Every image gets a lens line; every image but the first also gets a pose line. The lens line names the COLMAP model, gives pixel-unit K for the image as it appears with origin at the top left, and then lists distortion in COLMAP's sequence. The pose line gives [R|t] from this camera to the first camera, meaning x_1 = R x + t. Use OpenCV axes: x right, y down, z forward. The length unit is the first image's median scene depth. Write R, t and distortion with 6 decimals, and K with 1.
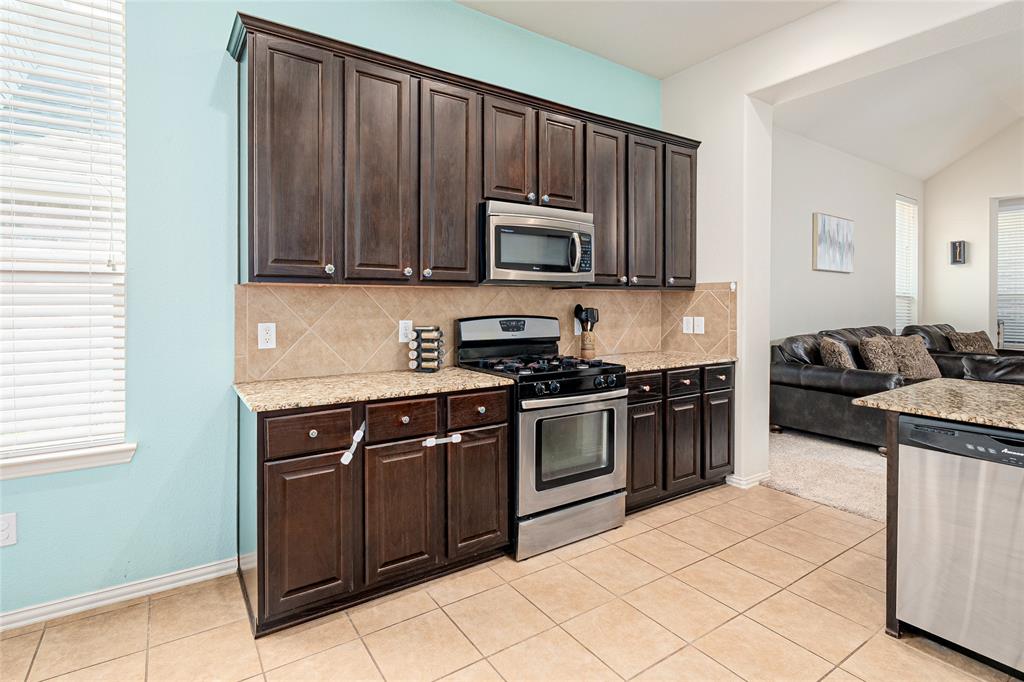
lens RADIAL K [[499.8, 0, 516.2], [0, 499.8, 315.2], [0, 0, 1]] dist [0.002465, 0.000313]
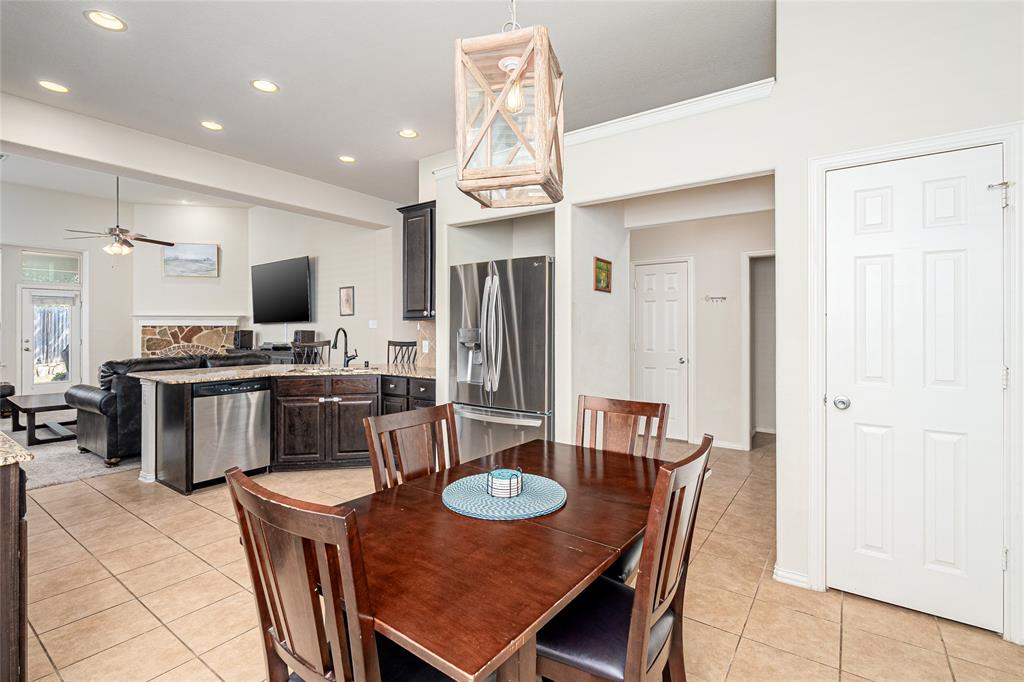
lens RADIAL K [[463.0, 0, 503.6], [0, 463.0, 332.4], [0, 0, 1]] dist [0.003254, 0.000161]
pose [[-0.380360, 0.007409, 0.924809, -0.486989], [0.013537, 0.999905, -0.002443, 0.002108], [-0.924739, 0.011590, -0.380425, 0.178325]]
